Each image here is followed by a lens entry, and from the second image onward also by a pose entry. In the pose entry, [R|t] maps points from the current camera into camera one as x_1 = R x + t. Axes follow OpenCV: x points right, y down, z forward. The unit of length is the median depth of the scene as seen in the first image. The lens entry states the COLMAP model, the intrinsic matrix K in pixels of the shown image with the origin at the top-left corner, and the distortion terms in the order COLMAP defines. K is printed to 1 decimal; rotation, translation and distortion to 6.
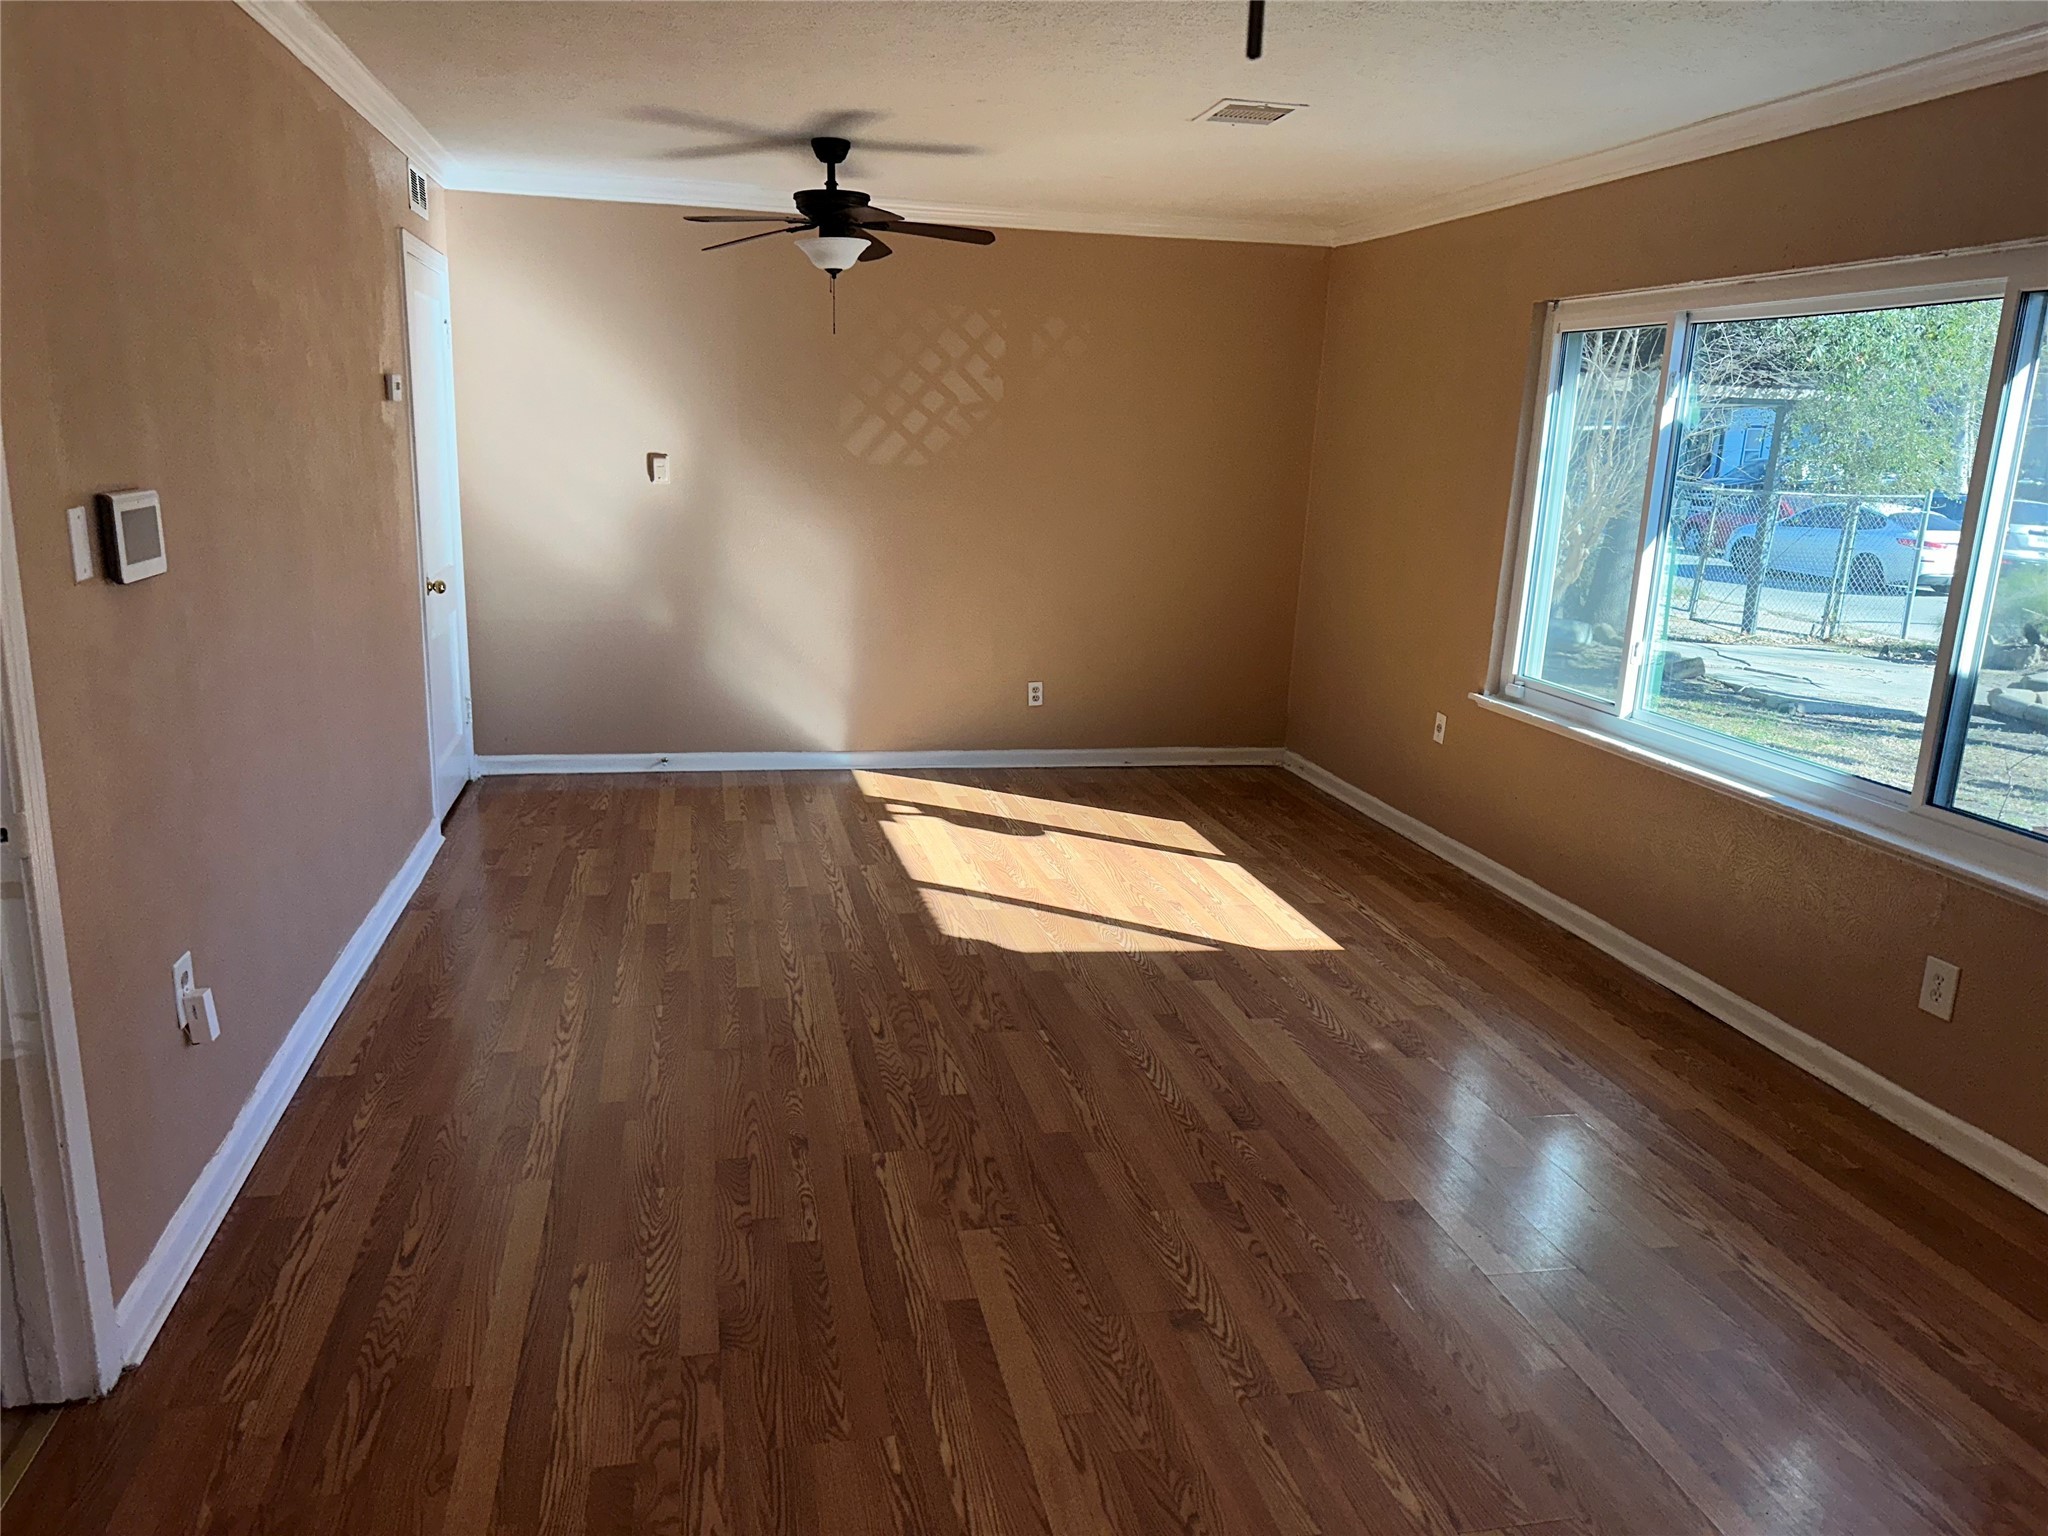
lens RADIAL K [[1472.2, 0, 1024.0], [0, 1472.2, 768.0], [0, 0, 1]] dist [0.043719, -0.057685]
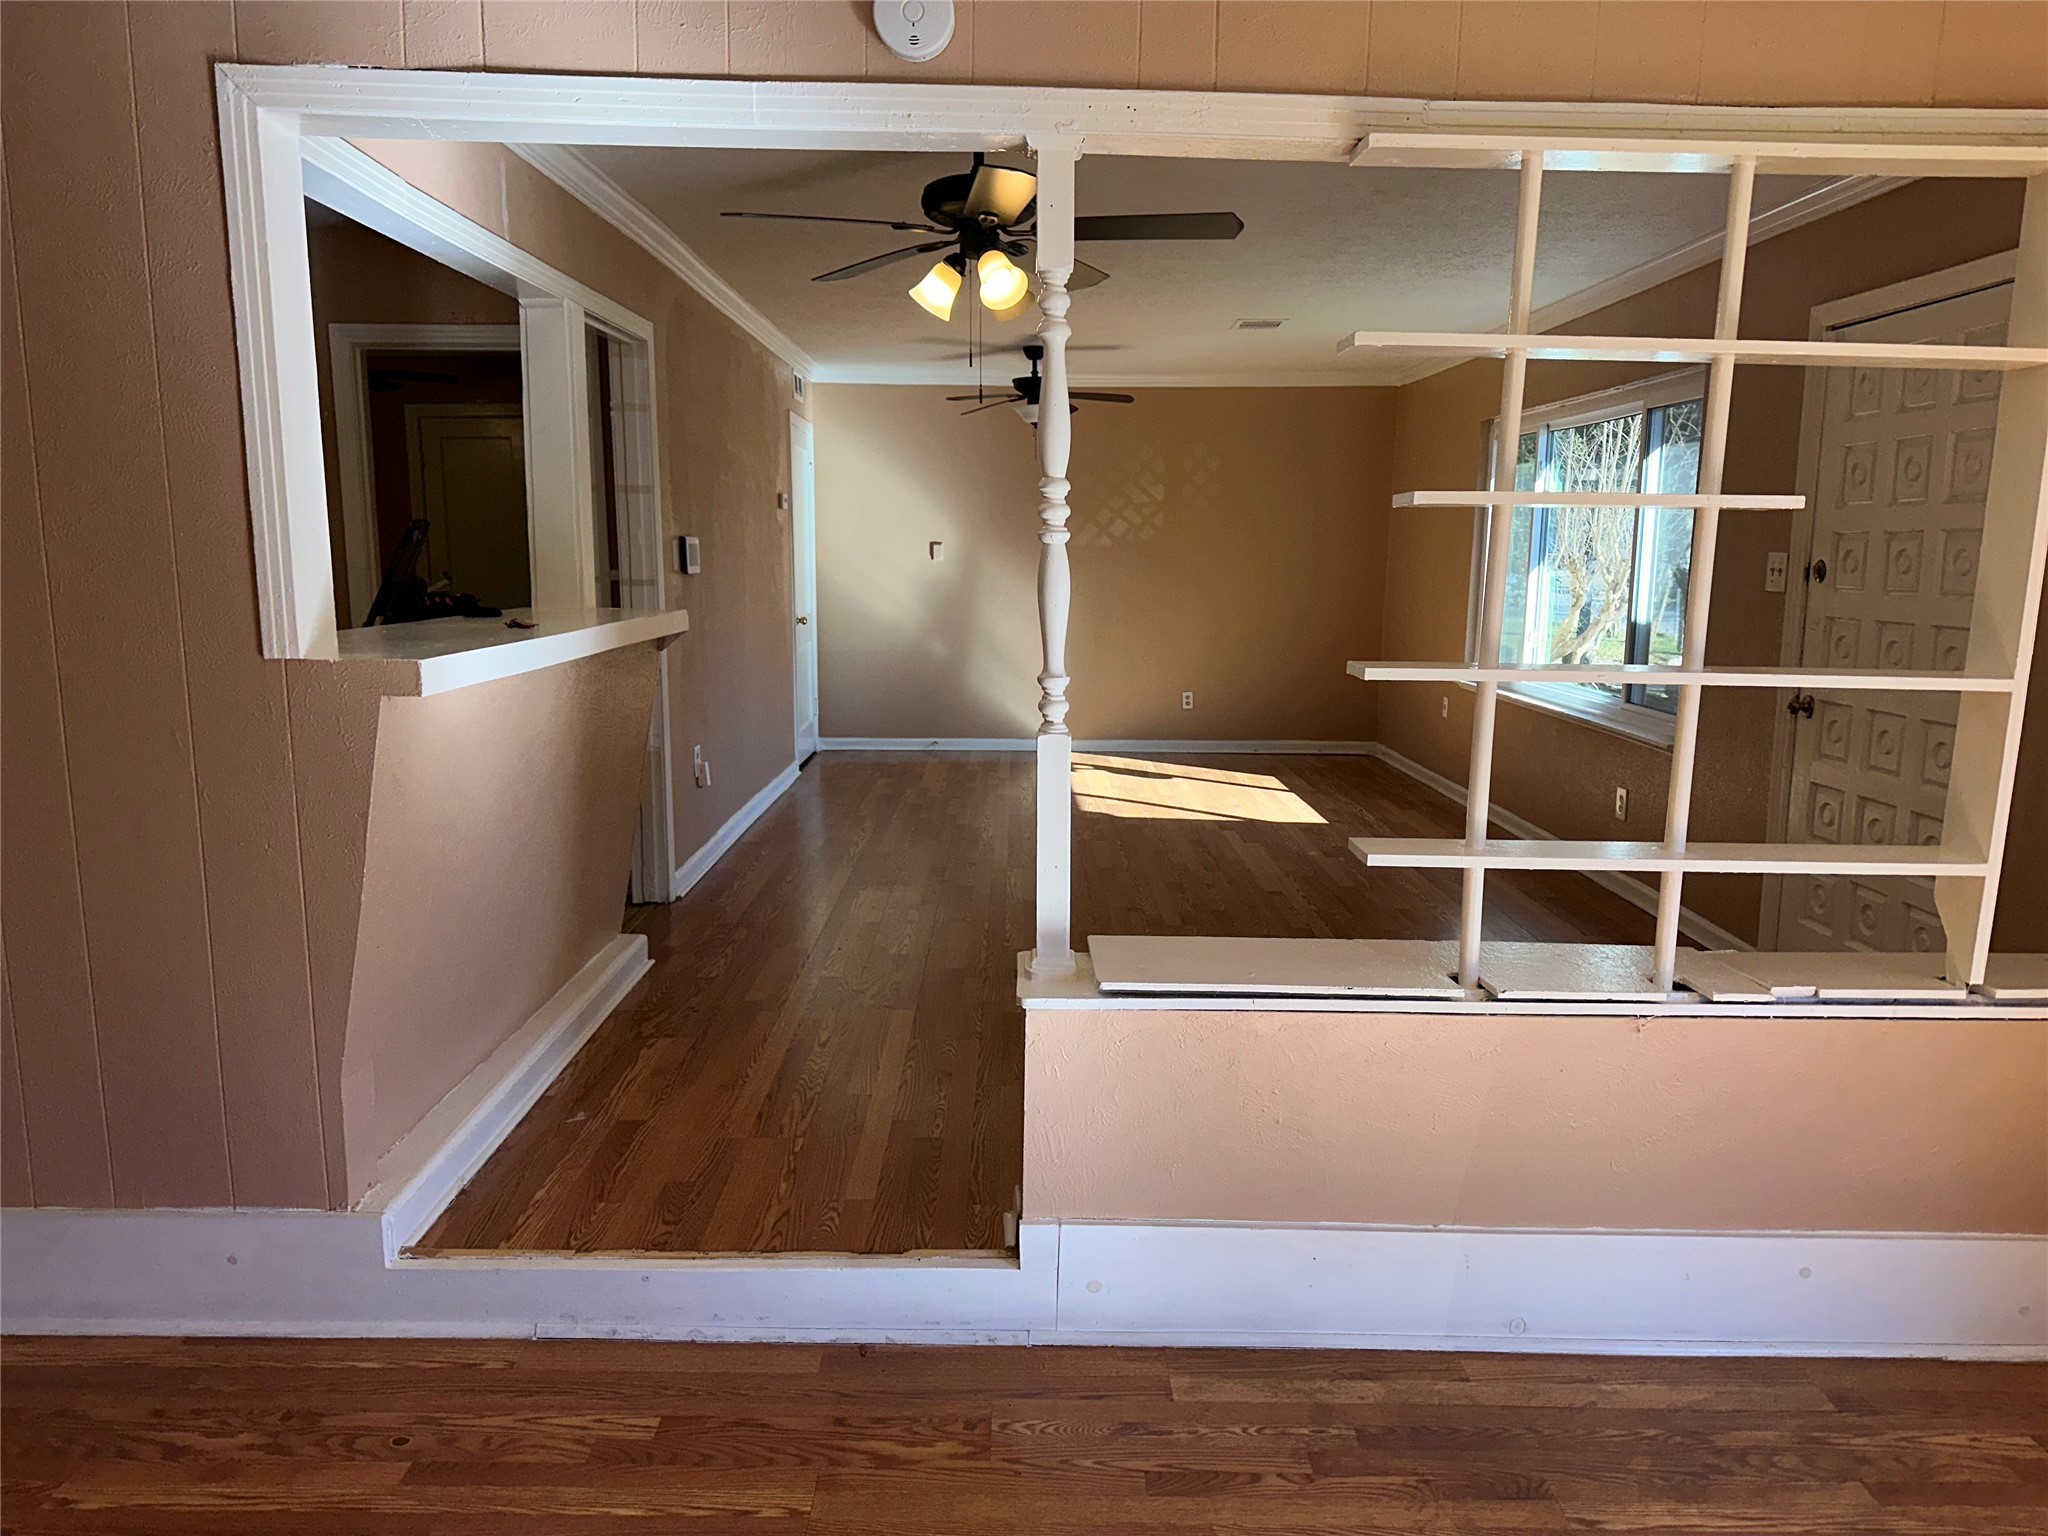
lens RADIAL K [[1467.5, 0, 1024.0], [0, 1467.5, 768.0], [0, 0, 1]] dist [0.073223, -0.002898]
pose [[0.977573, 0.003902, -0.210559, 0.204773], [-0.020959, 0.996667, -0.078835, 0.175509], [0.209550, 0.081480, 0.974397, -0.568207]]
